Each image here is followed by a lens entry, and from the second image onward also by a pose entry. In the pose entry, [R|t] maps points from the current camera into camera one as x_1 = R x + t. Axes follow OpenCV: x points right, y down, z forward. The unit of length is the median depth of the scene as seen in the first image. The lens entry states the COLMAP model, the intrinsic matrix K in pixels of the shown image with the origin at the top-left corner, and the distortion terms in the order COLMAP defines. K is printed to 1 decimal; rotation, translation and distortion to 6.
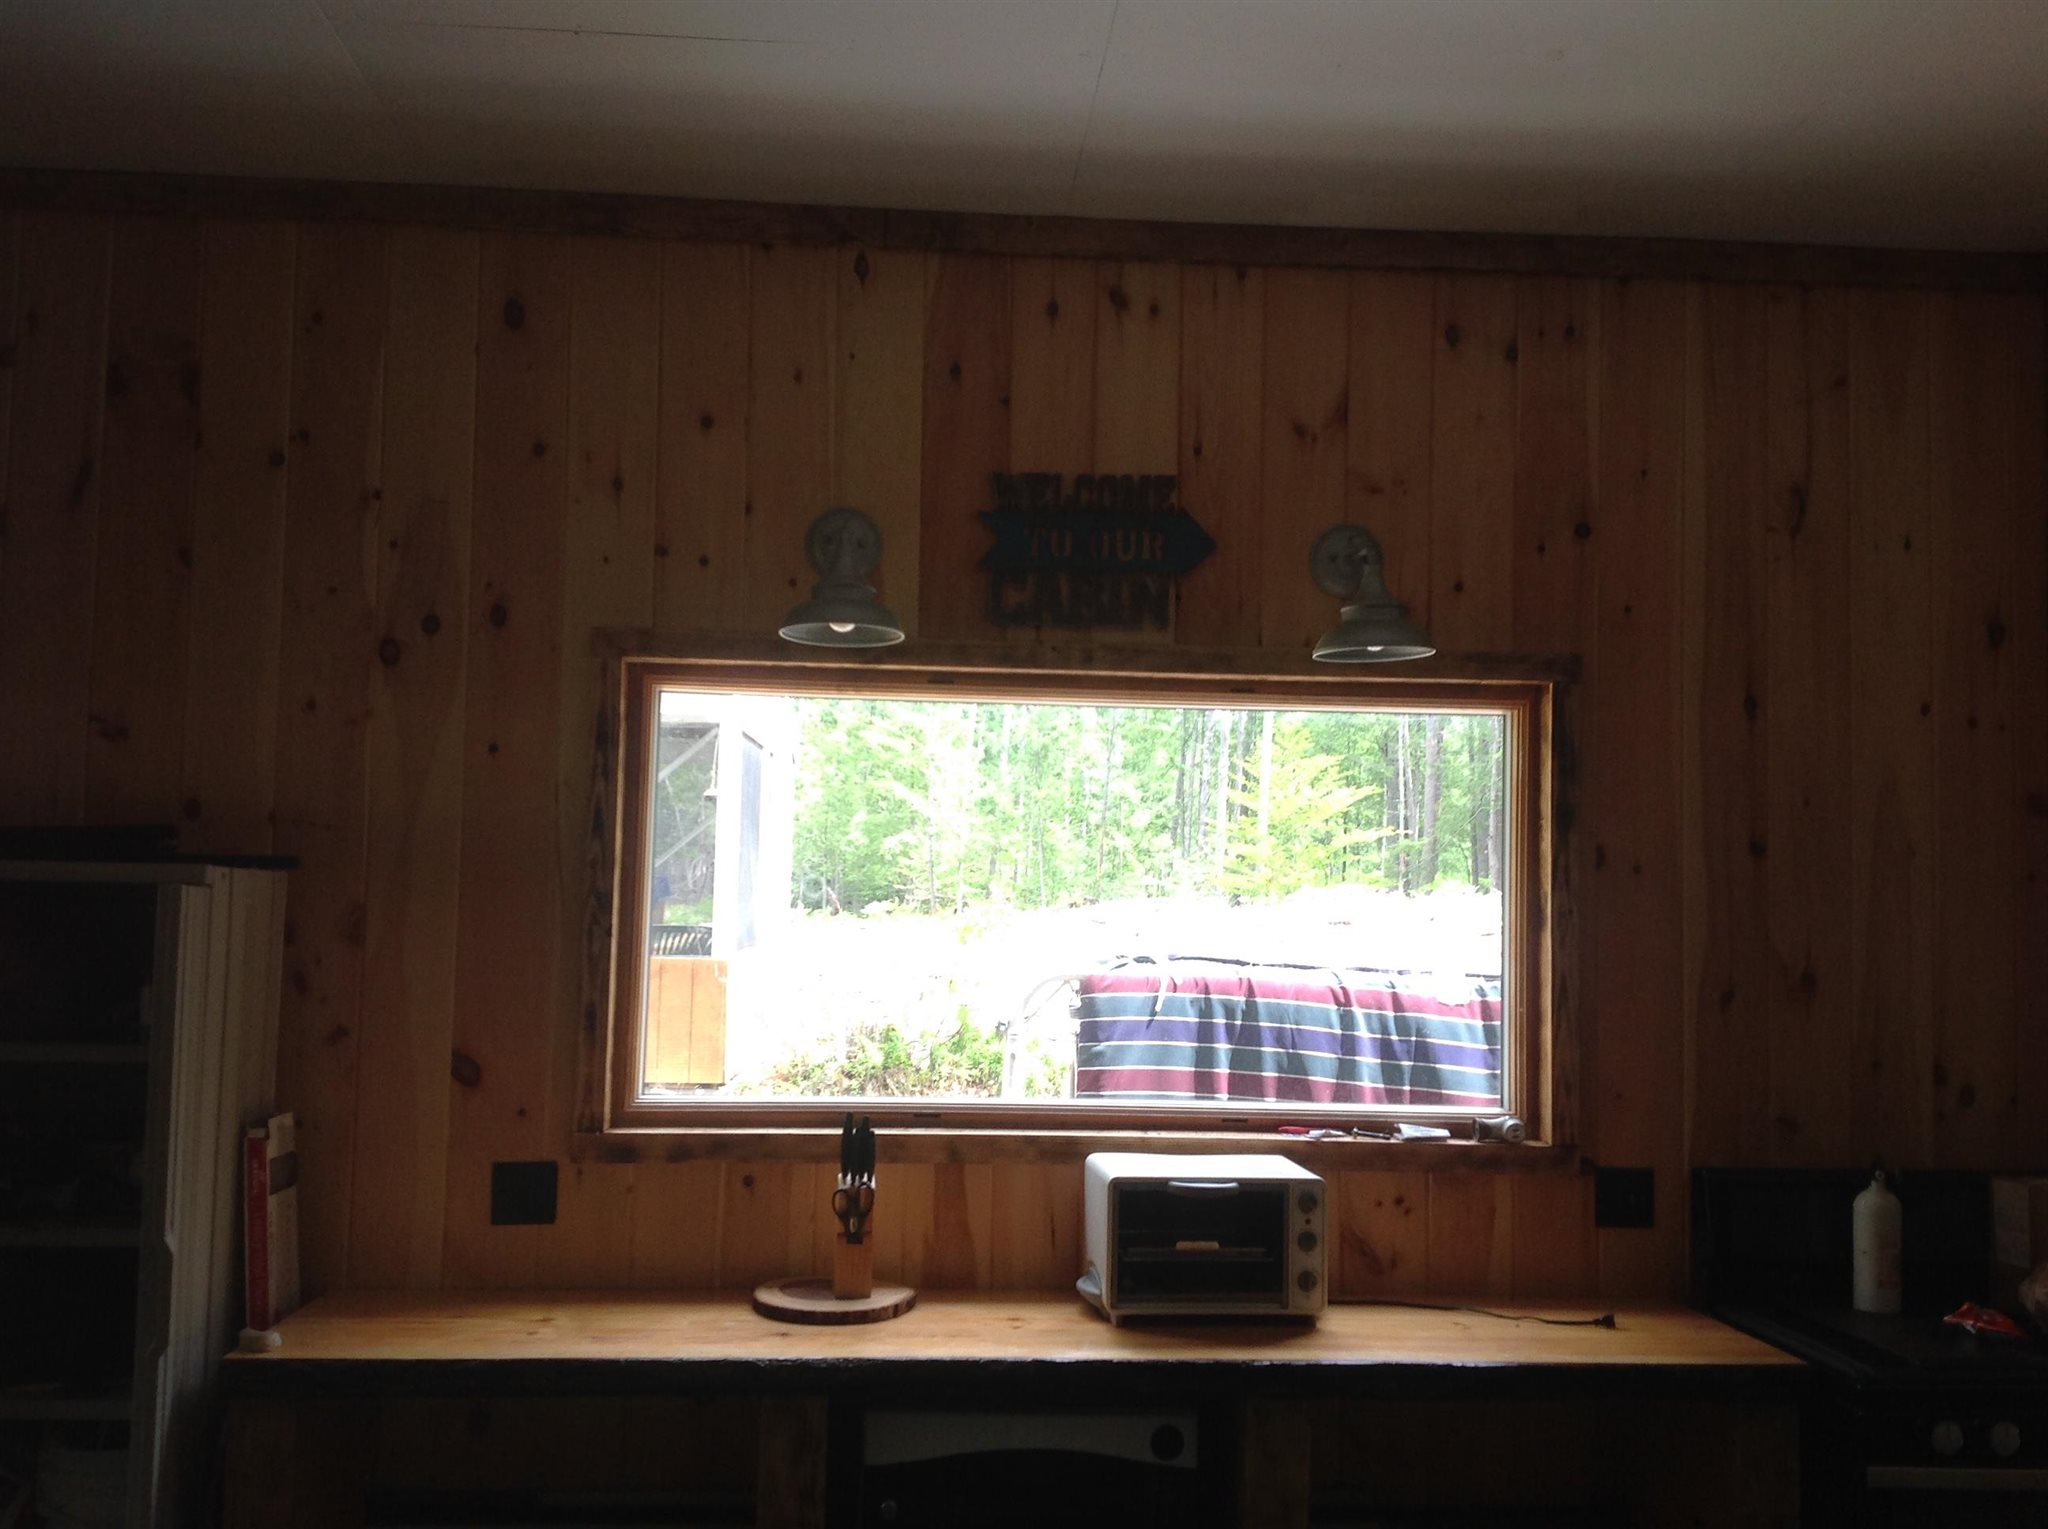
lens RADIAL K [[1911.6, 0, 1024.0], [0, 1911.6, 764.5], [0, 0, 1]] dist [0.088459, -0.186398]
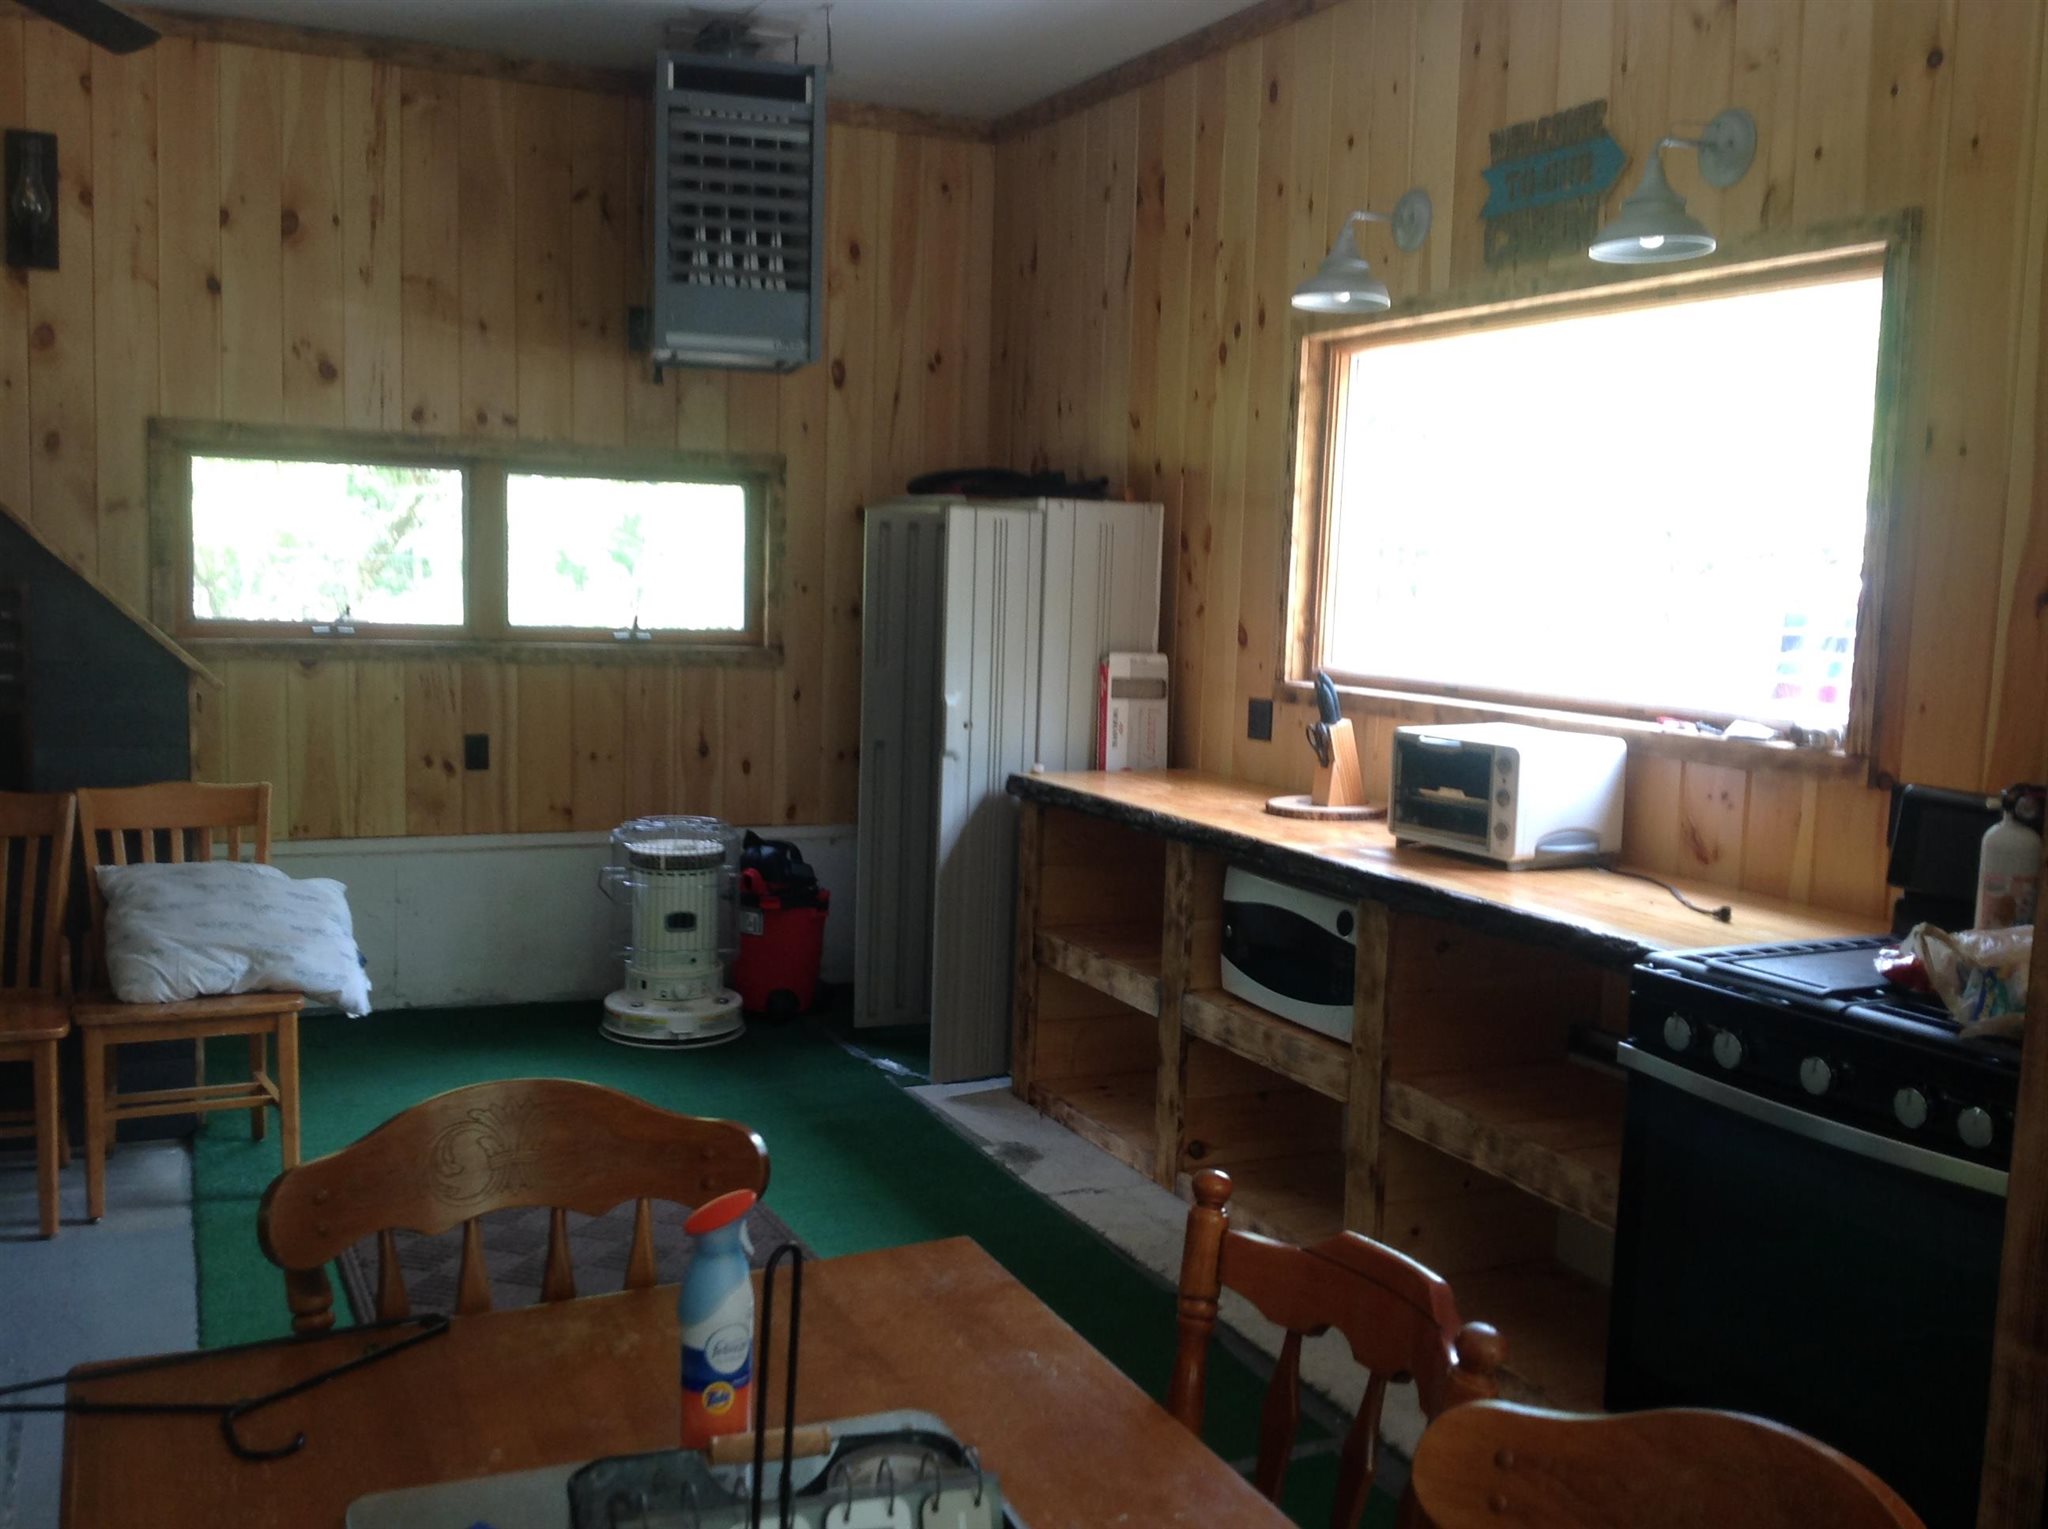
lens RADIAL K [[1911.6, 0, 1024.0], [0, 1911.6, 764.5], [0, 0, 1]] dist [0.088459, -0.186398]
pose [[0.364805, 0.092580, -0.926470, 1.013952], [0.061930, 0.990428, 0.123356, 0.063076], [0.929022, -0.102377, 0.355580, 0.301905]]
